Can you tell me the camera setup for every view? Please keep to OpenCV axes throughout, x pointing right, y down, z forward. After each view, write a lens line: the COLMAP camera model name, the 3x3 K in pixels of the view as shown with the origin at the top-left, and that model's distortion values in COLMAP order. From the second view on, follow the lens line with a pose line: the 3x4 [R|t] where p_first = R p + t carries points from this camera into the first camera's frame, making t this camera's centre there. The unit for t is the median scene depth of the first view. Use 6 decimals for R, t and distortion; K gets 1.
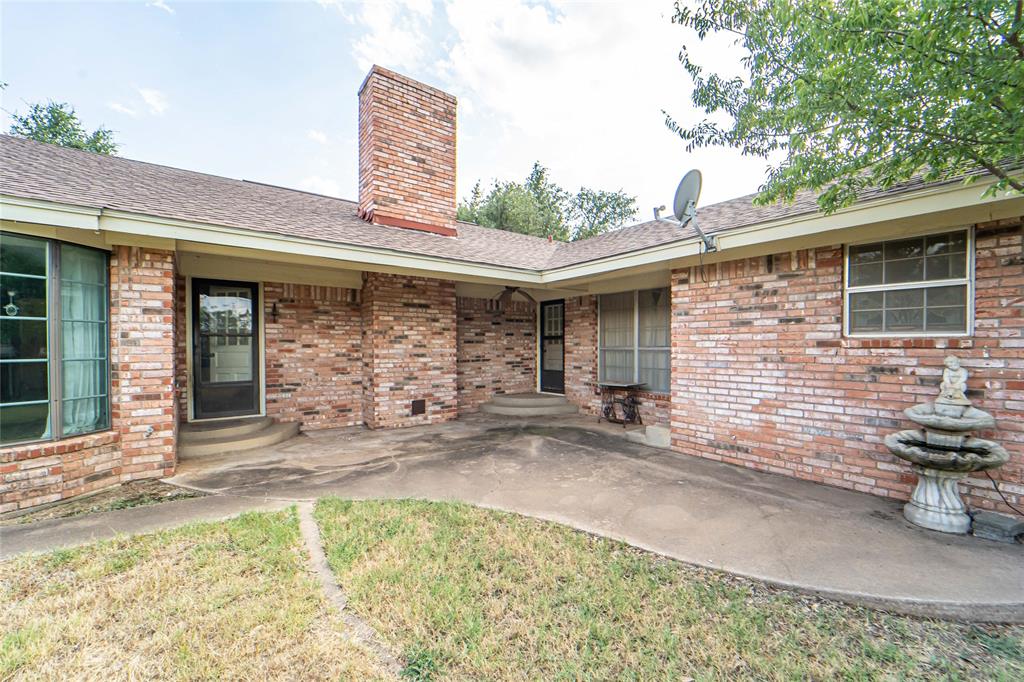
lens RADIAL K [[414.2, 0, 513.0], [0, 414.2, 343.7], [0, 0, 1]] dist [-0.021777, -0.000553]
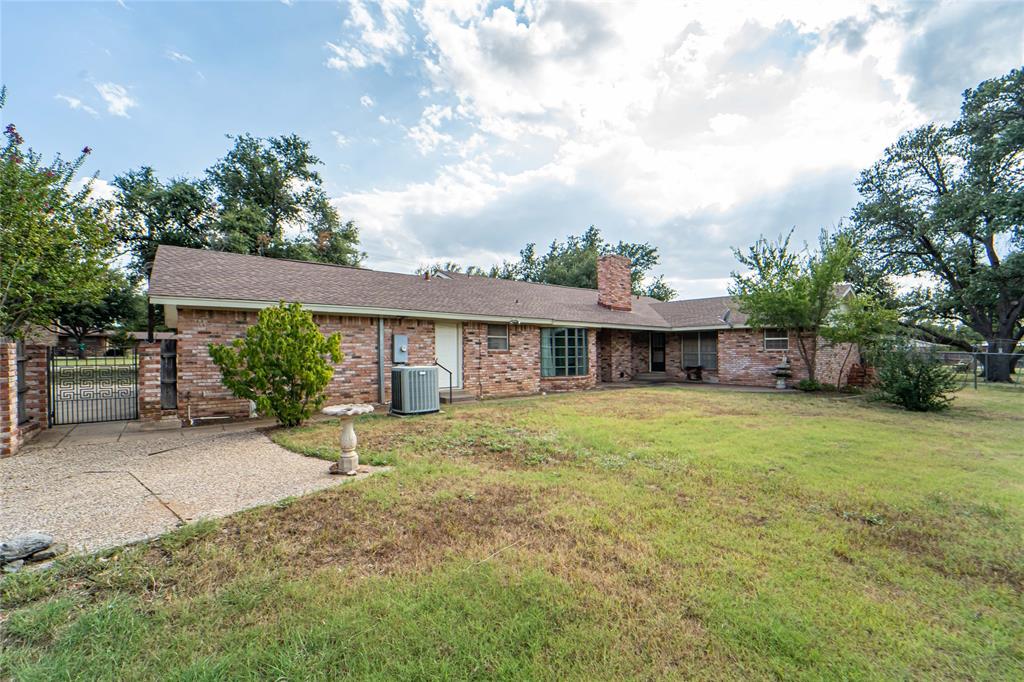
lens RADIAL K [[414.2, 0, 511.0], [0, 414.2, 346.3], [0, 0, 1]] dist [-0.021777, -0.000553]
pose [[0.999375, -0.004978, 0.034994, -1.077454], [0.005096, 0.999982, -0.003278, -0.030903], [-0.034977, 0.003454, 0.999382, -1.735584]]
